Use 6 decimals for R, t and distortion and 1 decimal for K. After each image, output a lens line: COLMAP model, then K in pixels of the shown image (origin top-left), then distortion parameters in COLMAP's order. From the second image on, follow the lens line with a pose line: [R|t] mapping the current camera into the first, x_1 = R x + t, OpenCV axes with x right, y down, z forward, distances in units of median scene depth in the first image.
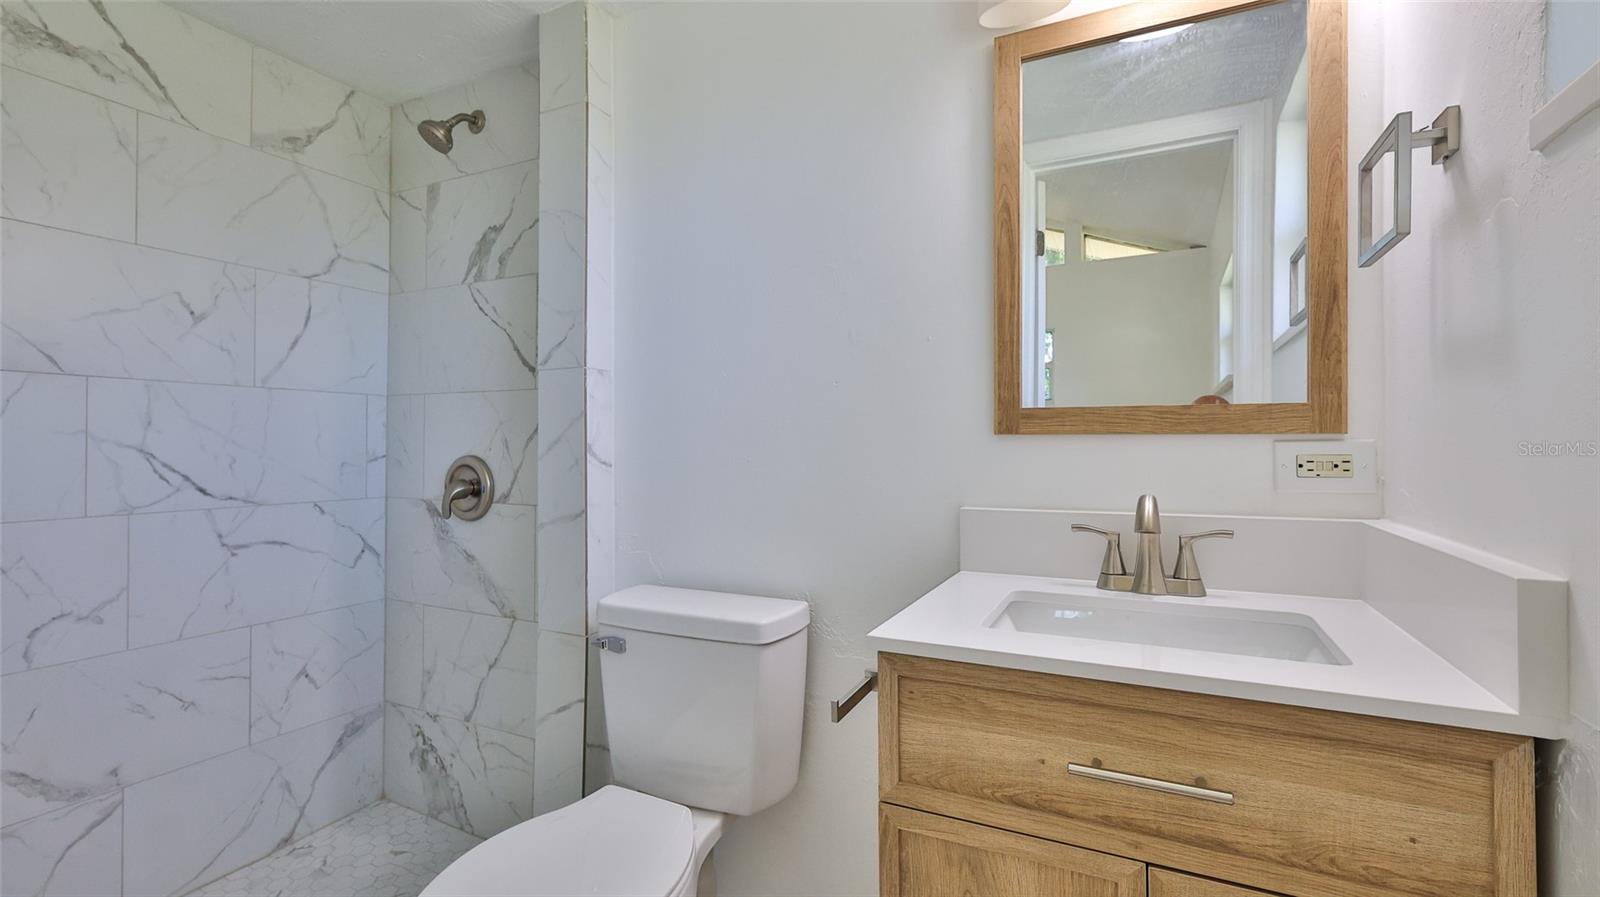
lens RADIAL K [[699.9, 0, 800.5], [0, 699.9, 445.2], [0, 0, 1]] dist [0.003803, -0.001085]
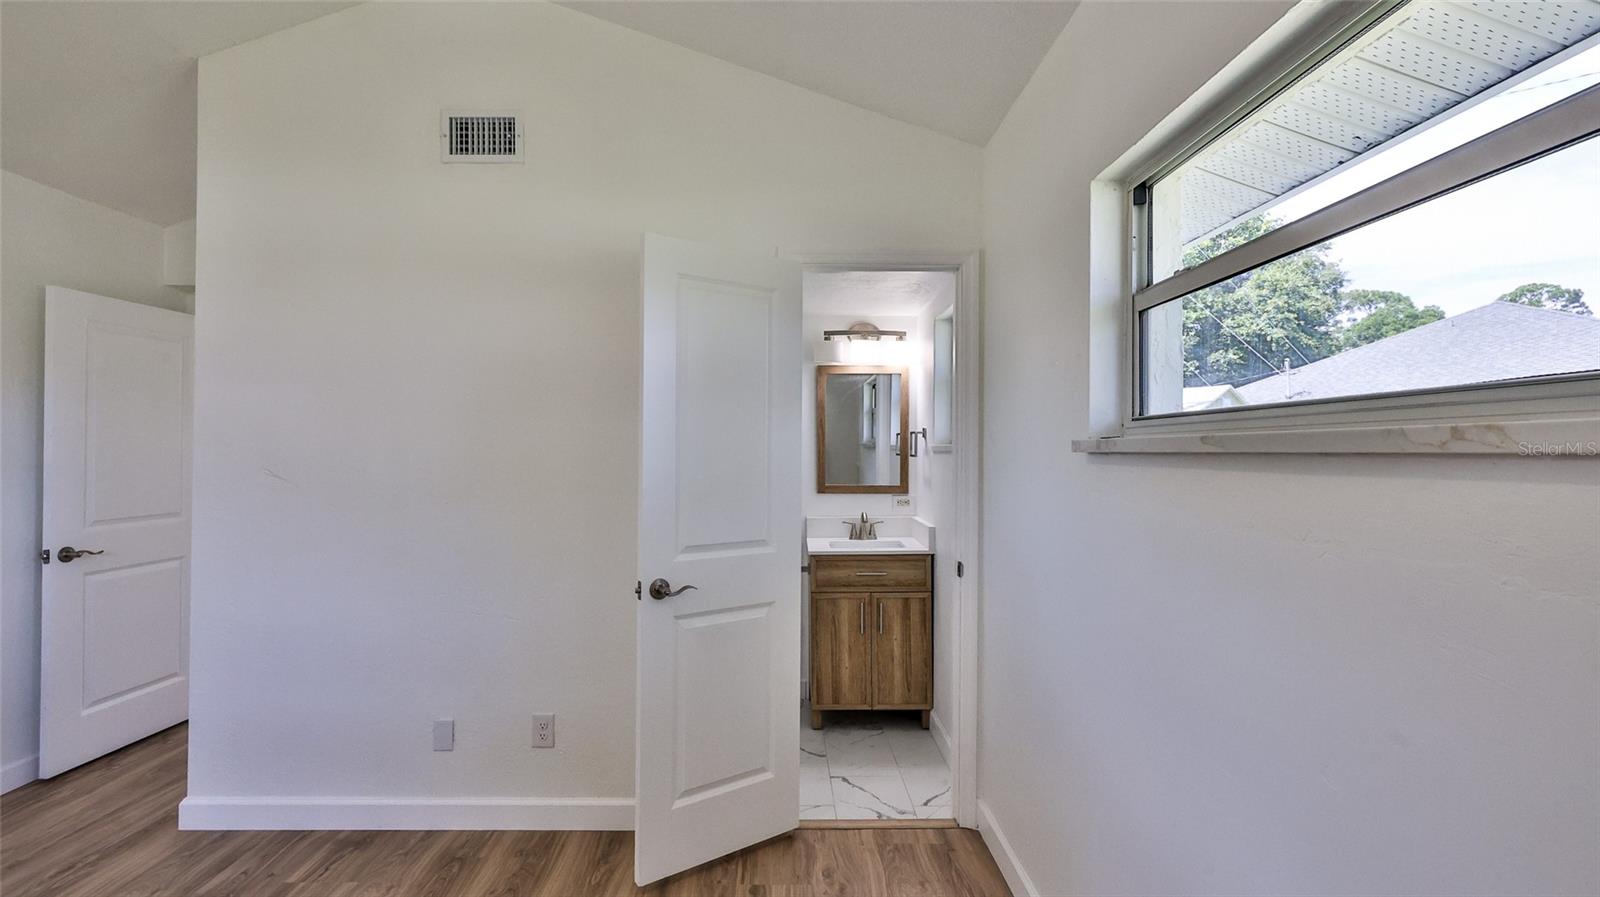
lens RADIAL K [[699.9, 0, 800.0], [0, 699.9, 447.5], [0, 0, 1]] dist [0.003803, -0.001085]
pose [[0.890124, -0.000385, 0.455718, -1.568462], [-0.000818, 0.999997, 0.002441, -0.294330], [-0.455718, -0.002545, 0.890121, -2.246275]]
